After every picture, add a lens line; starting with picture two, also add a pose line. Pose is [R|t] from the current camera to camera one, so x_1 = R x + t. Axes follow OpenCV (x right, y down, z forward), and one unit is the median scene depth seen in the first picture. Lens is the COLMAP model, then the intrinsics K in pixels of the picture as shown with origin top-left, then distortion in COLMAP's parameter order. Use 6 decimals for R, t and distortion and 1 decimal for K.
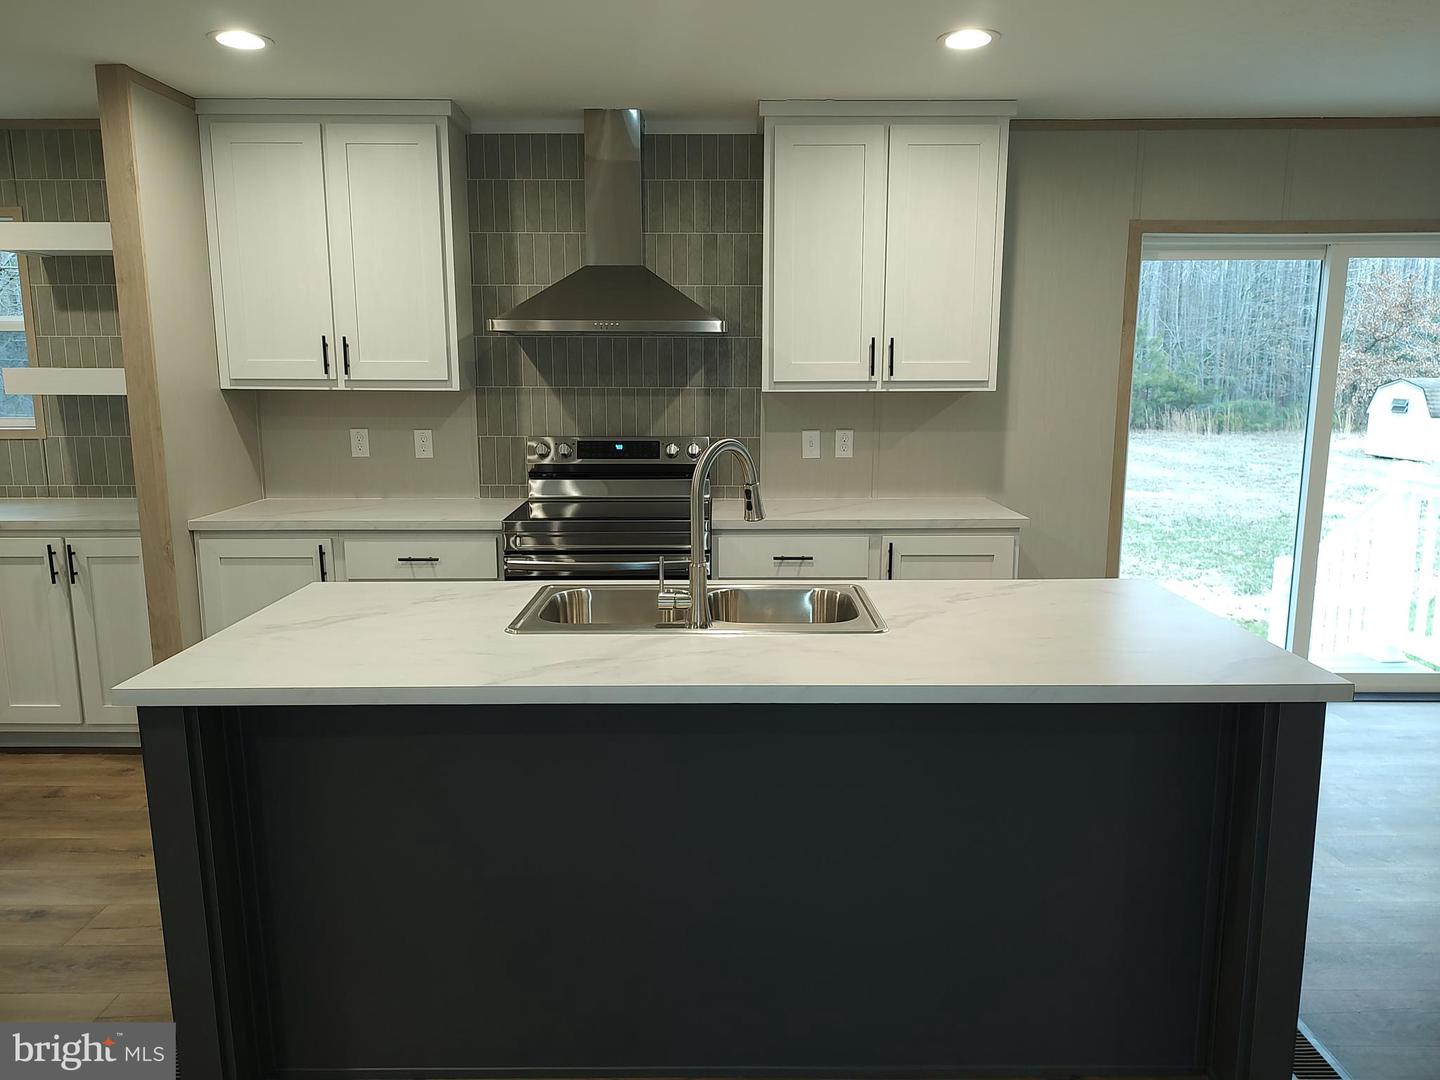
lens RADIAL K [[1036.8, 0, 714.6], [0, 1036.8, 543.4], [0, 0, 1]] dist [0.036844, -0.035910]
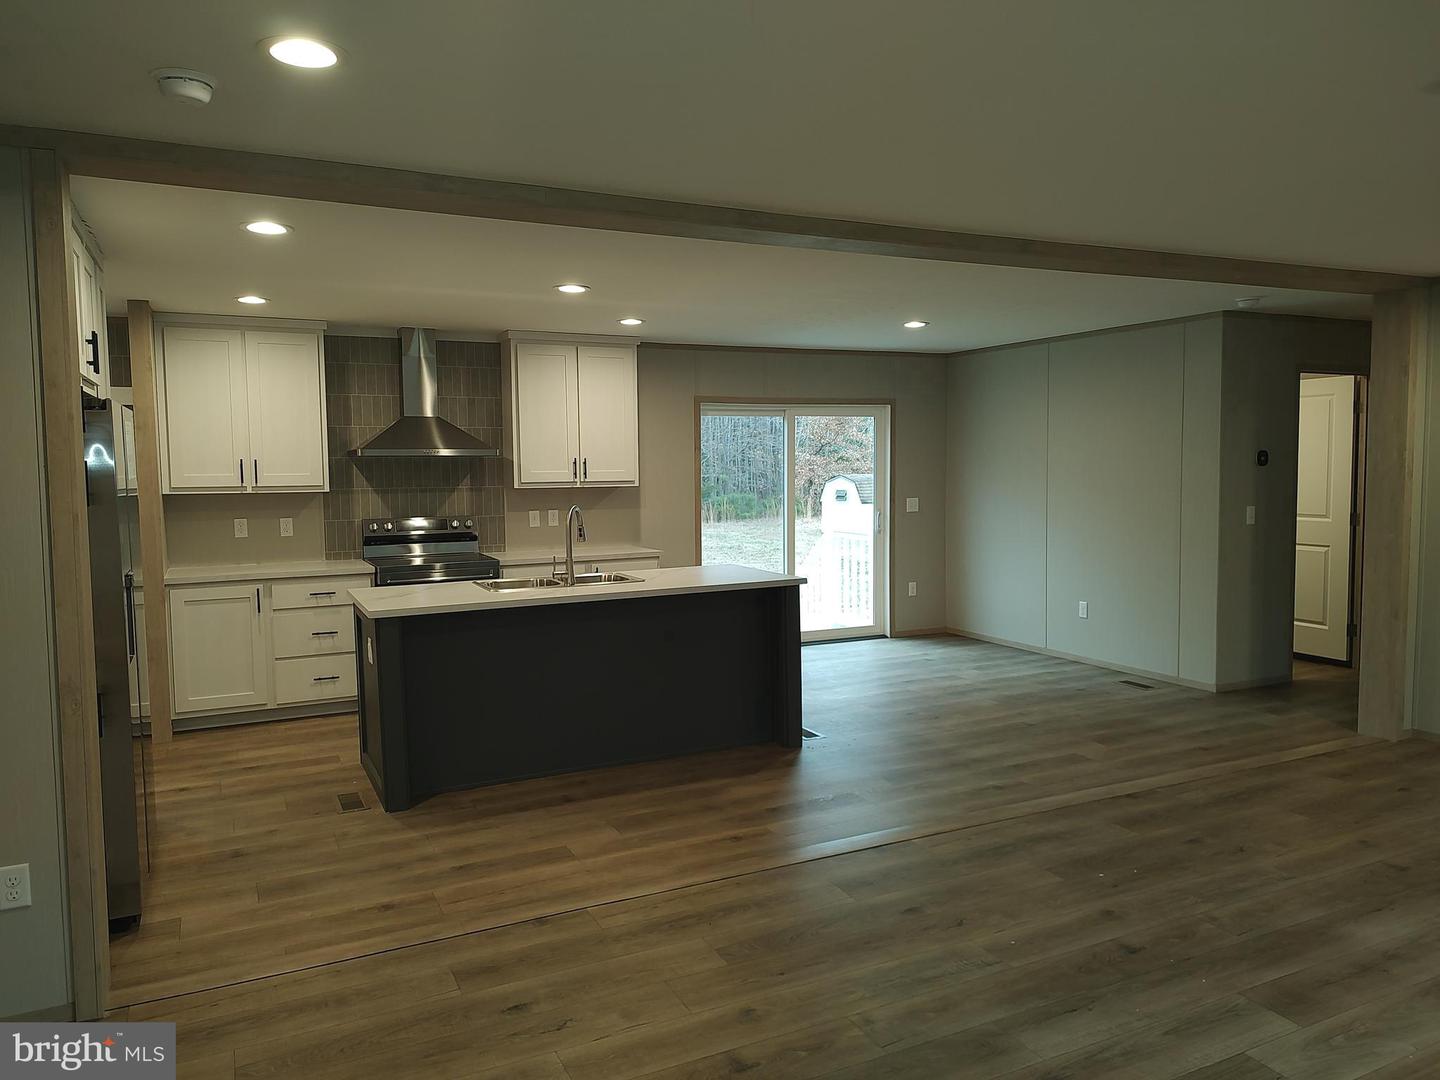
lens RADIAL K [[1036.8, 0, 714.3], [0, 1036.8, 536.8], [0, 0, 1]] dist [0.036844, -0.035910]
pose [[0.900192, -0.040494, 0.433608, -0.383276], [0.084651, 0.992947, -0.083010, 0.100958], [-0.427188, 0.111430, 0.897270, -0.655139]]
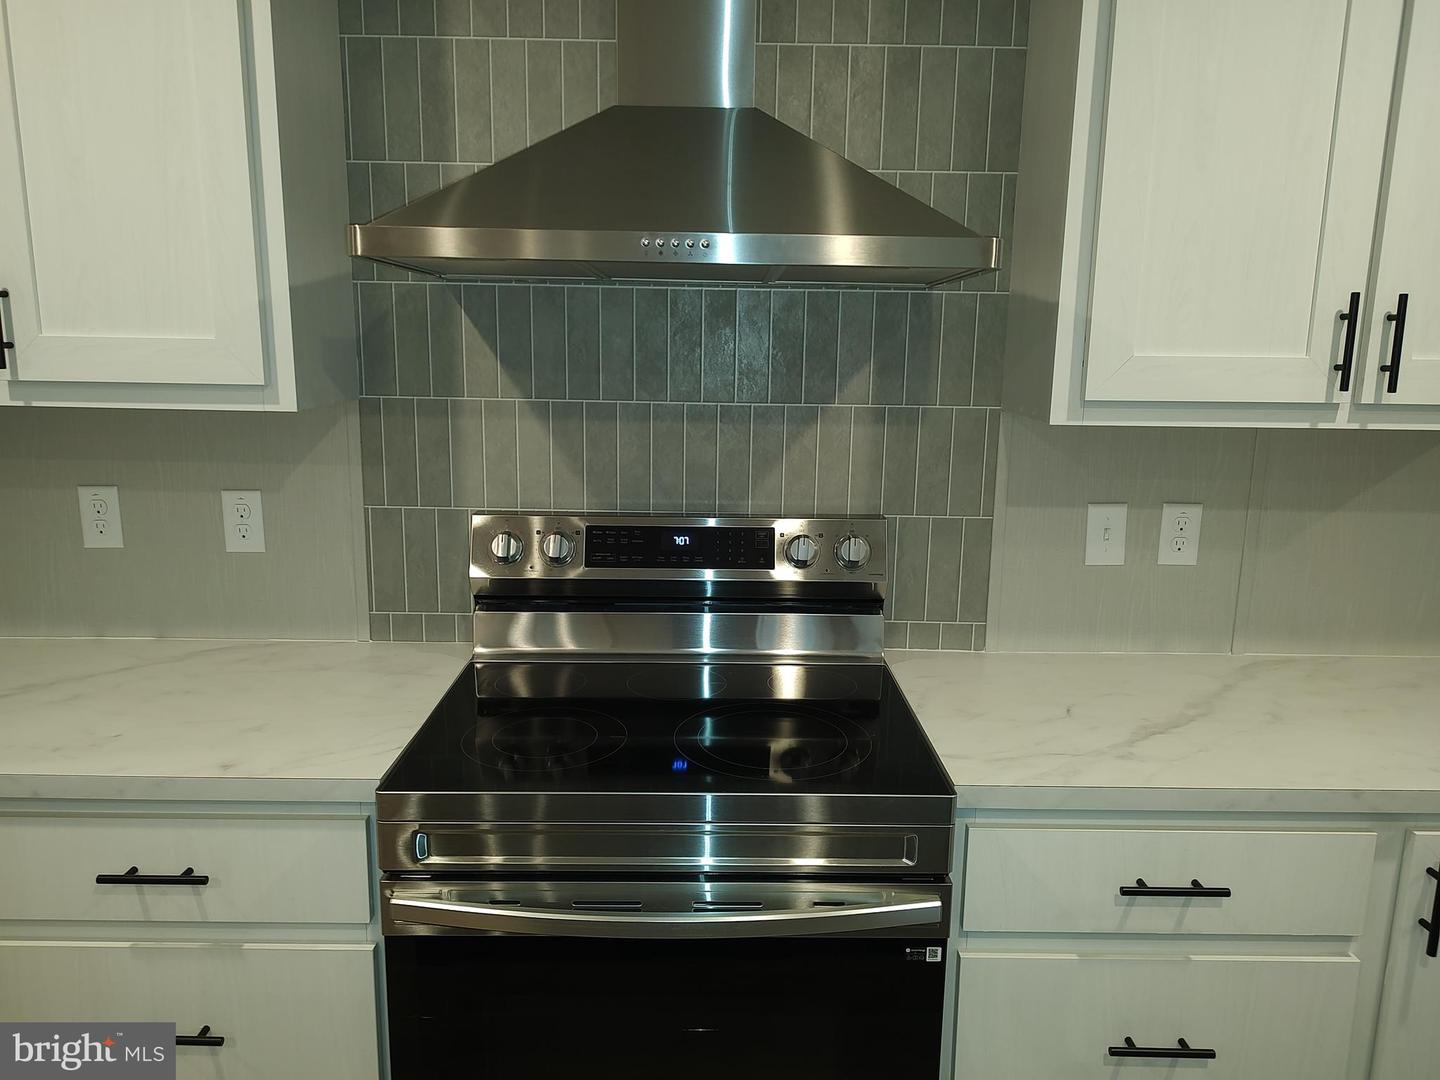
lens RADIAL K [[1036.8, 0, 713.6], [0, 1036.8, 547.4], [0, 0, 1]] dist [0.036844, -0.035910]
pose [[0.999889, 0.014207, 0.004566, -0.079312], [-0.014297, 0.999688, 0.020487, -0.097654], [-0.004273, -0.020550, 0.999780, 0.553329]]
